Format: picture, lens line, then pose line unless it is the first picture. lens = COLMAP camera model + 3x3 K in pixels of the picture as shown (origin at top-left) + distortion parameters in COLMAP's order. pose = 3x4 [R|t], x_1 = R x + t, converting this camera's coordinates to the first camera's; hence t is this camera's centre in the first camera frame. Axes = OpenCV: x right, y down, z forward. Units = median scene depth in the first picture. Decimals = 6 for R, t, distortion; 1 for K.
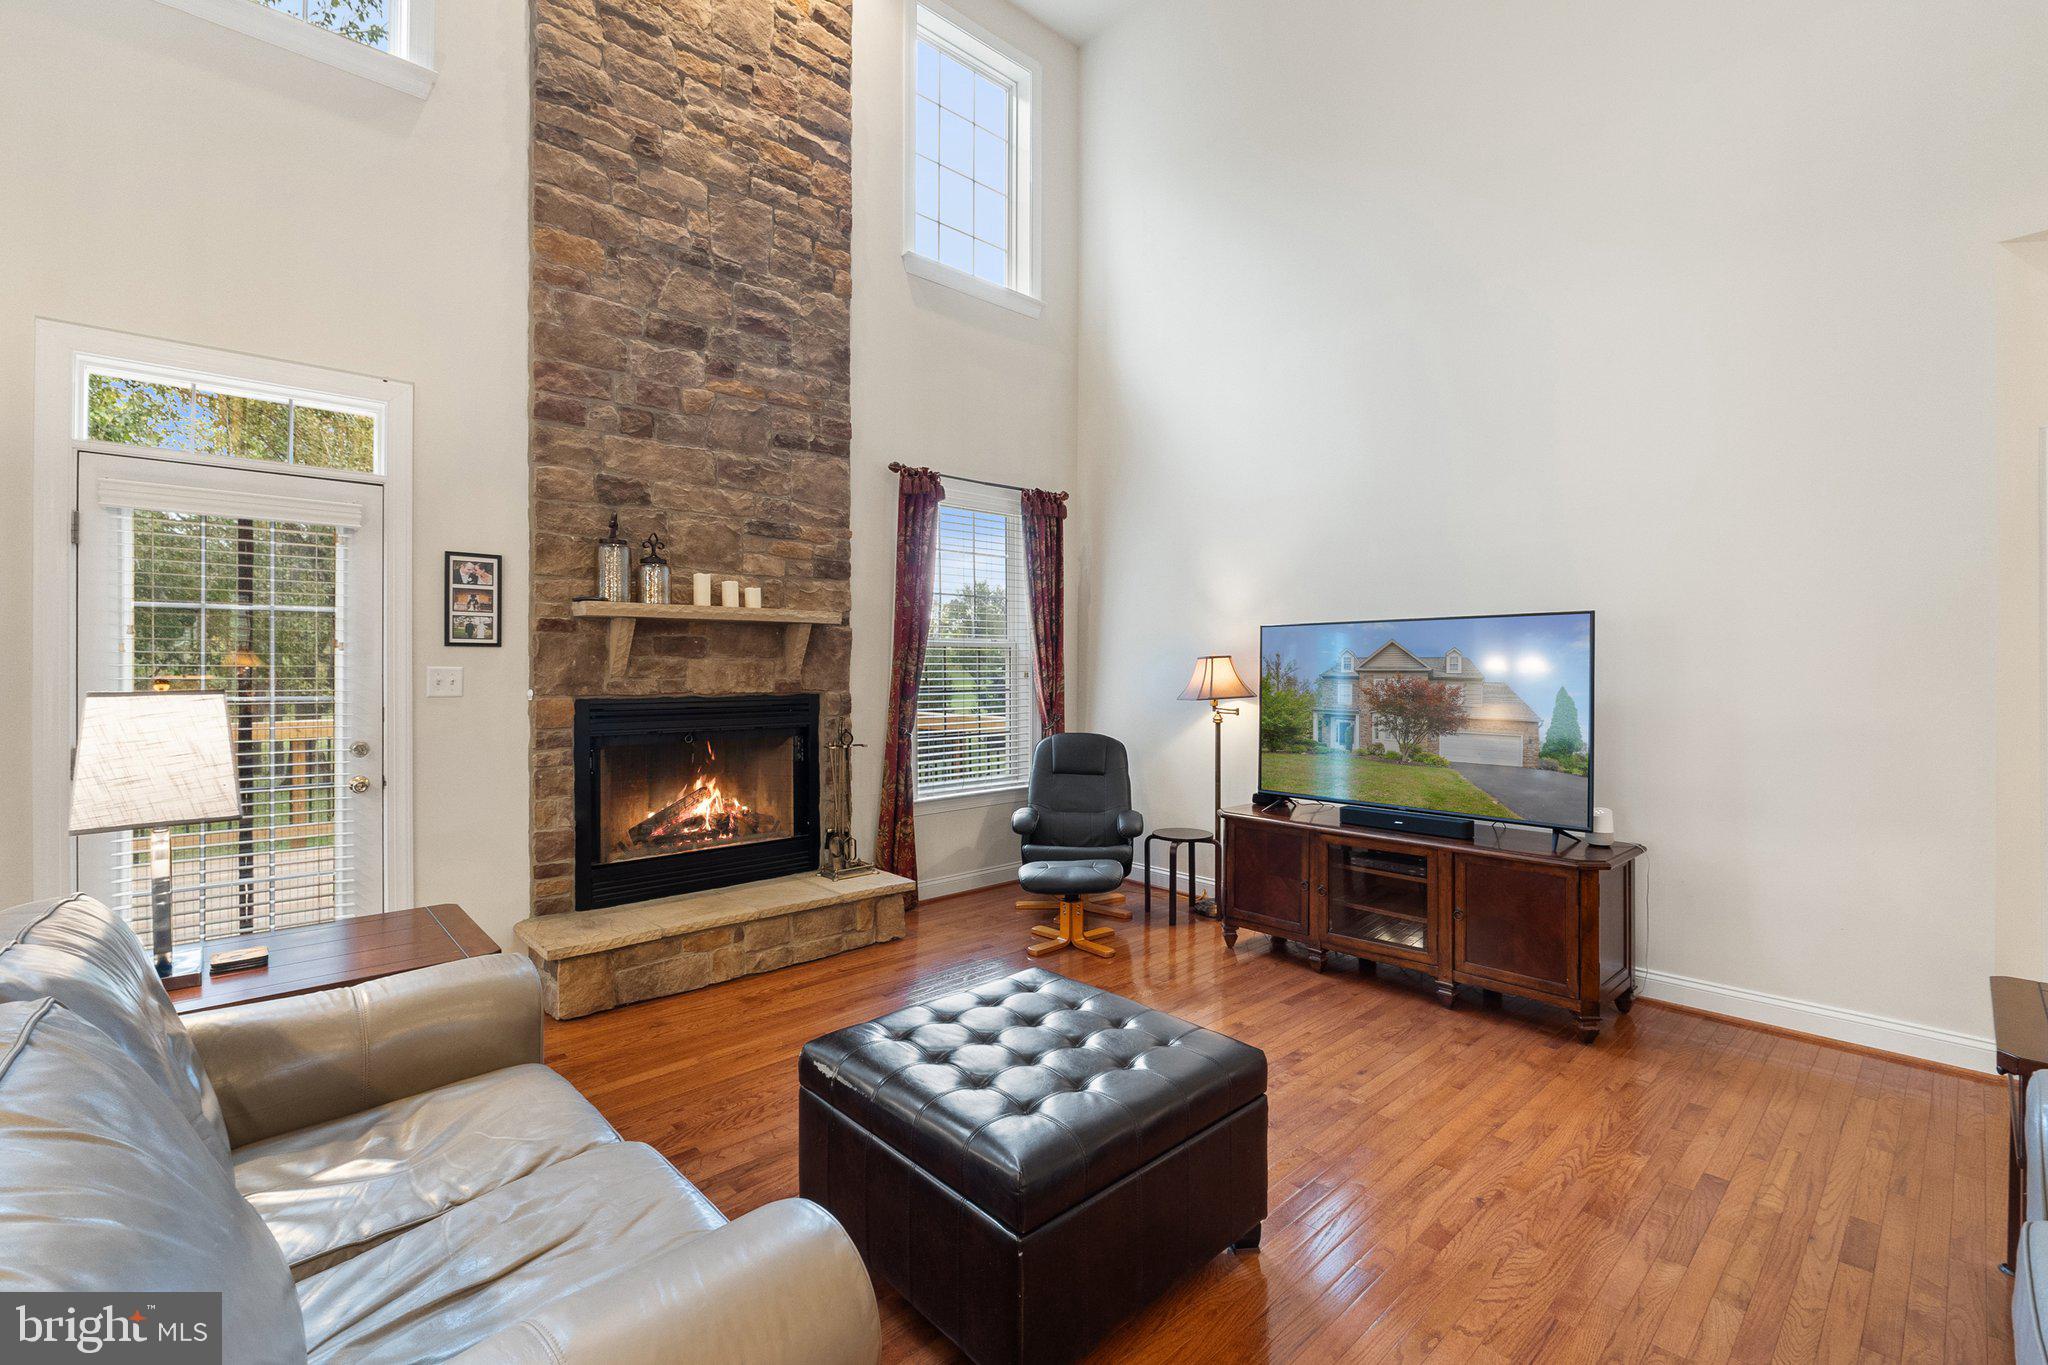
lens RADIAL K [[900.1, 0, 1071.1], [0, 900.1, 664.3], [0, 0, 1]] dist [-0.001347, -0.001135]
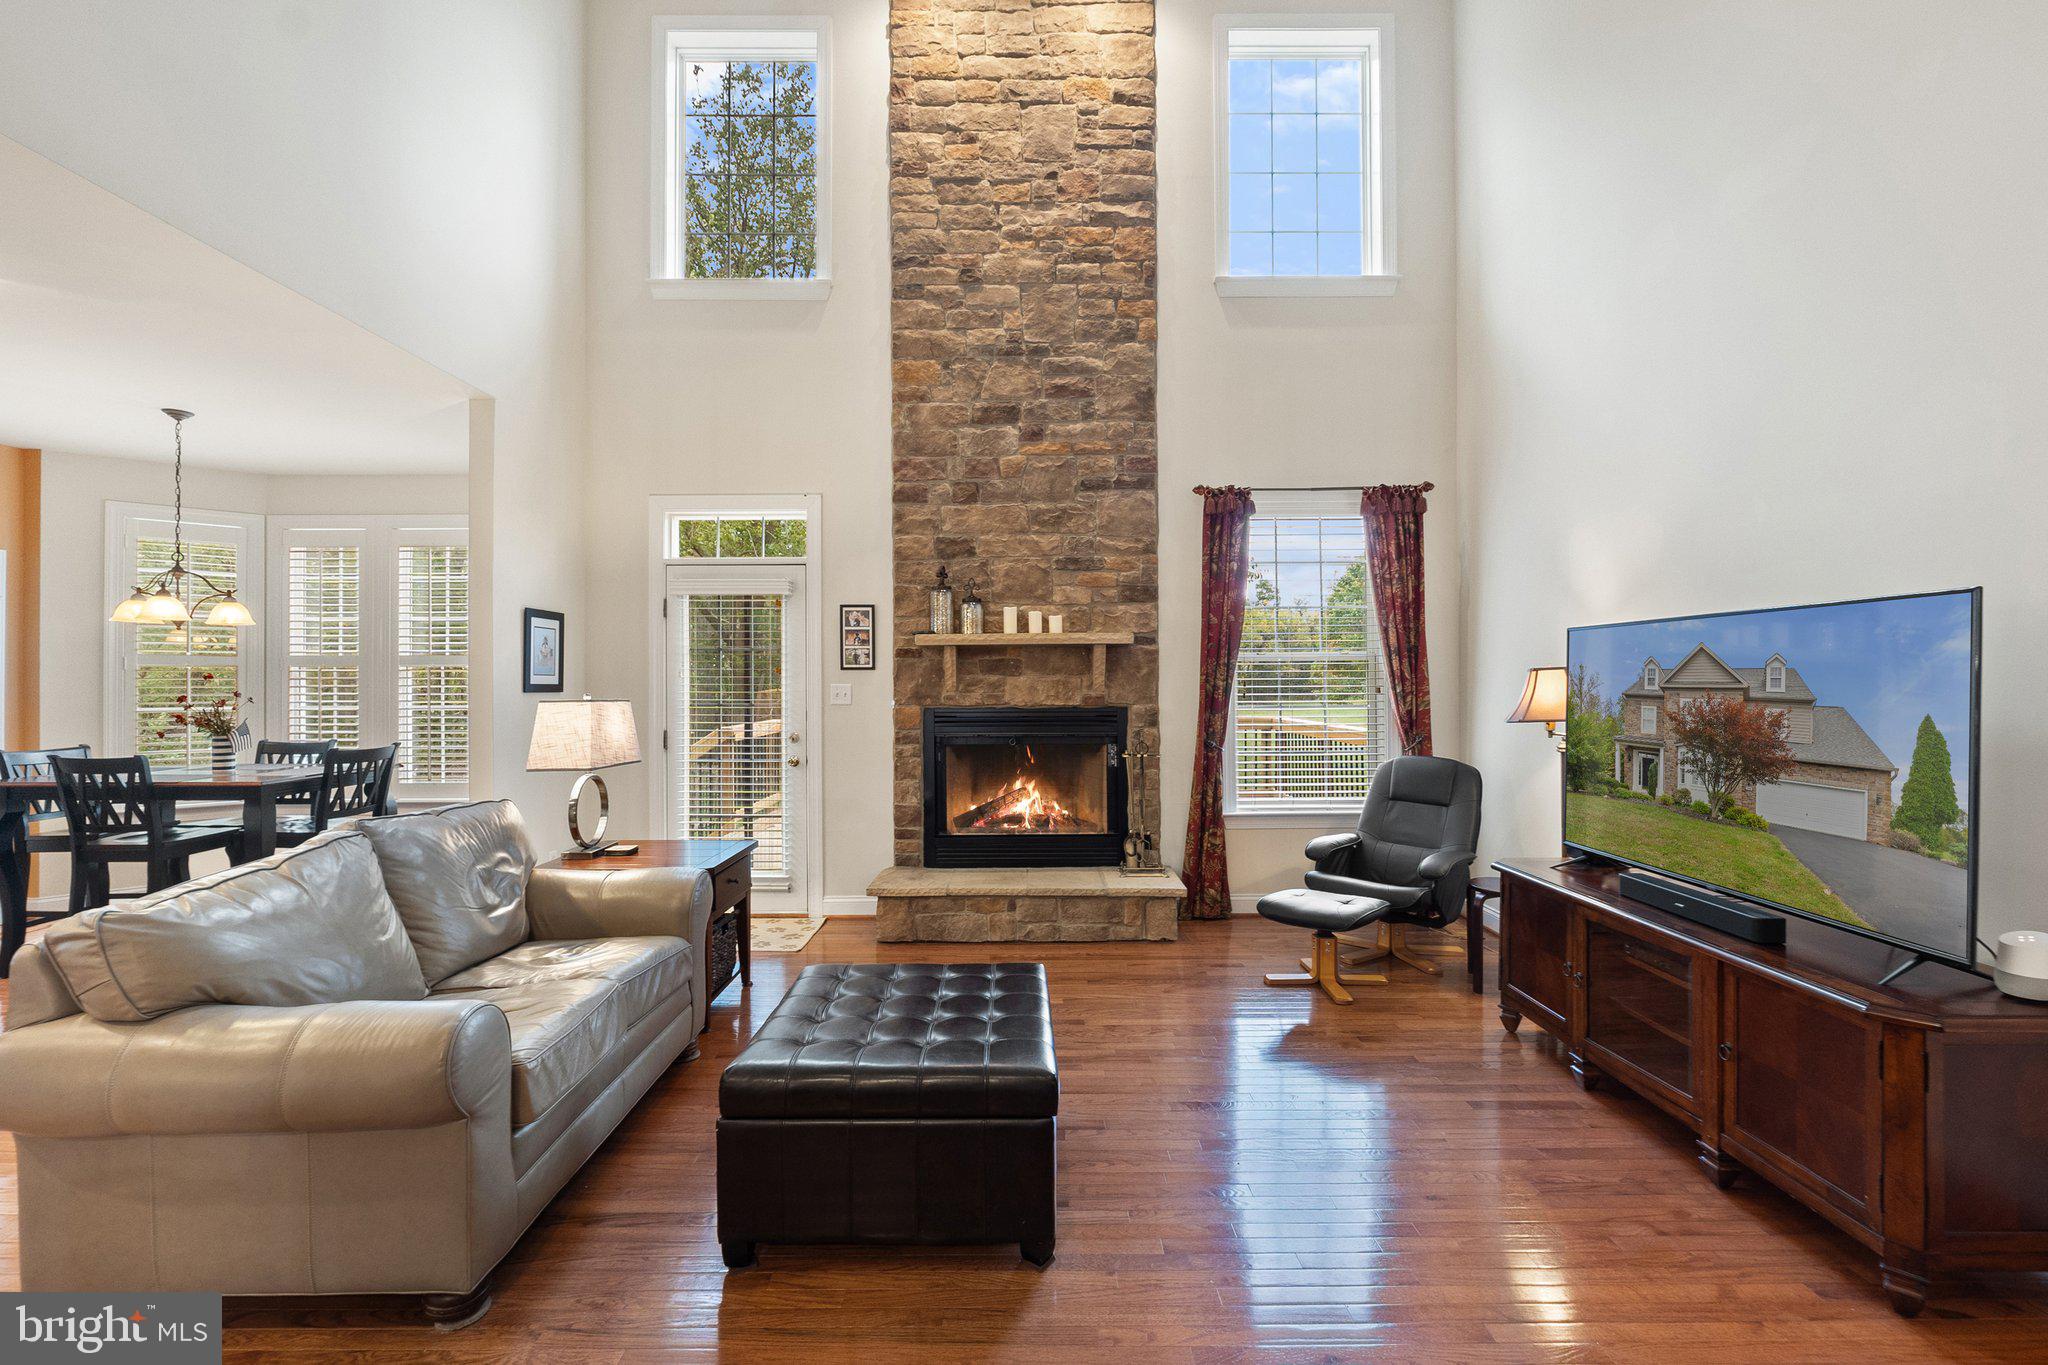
lens RADIAL K [[900.1, 0, 1043.1], [0, 900.1, 674.1], [0, 0, 1]] dist [-0.001347, -0.001135]
pose [[0.725886, -0.009124, -0.687754, 0.462590], [0.007962, 0.999956, -0.004862, -0.003371], [0.687769, -0.001946, 0.725927, 0.143530]]
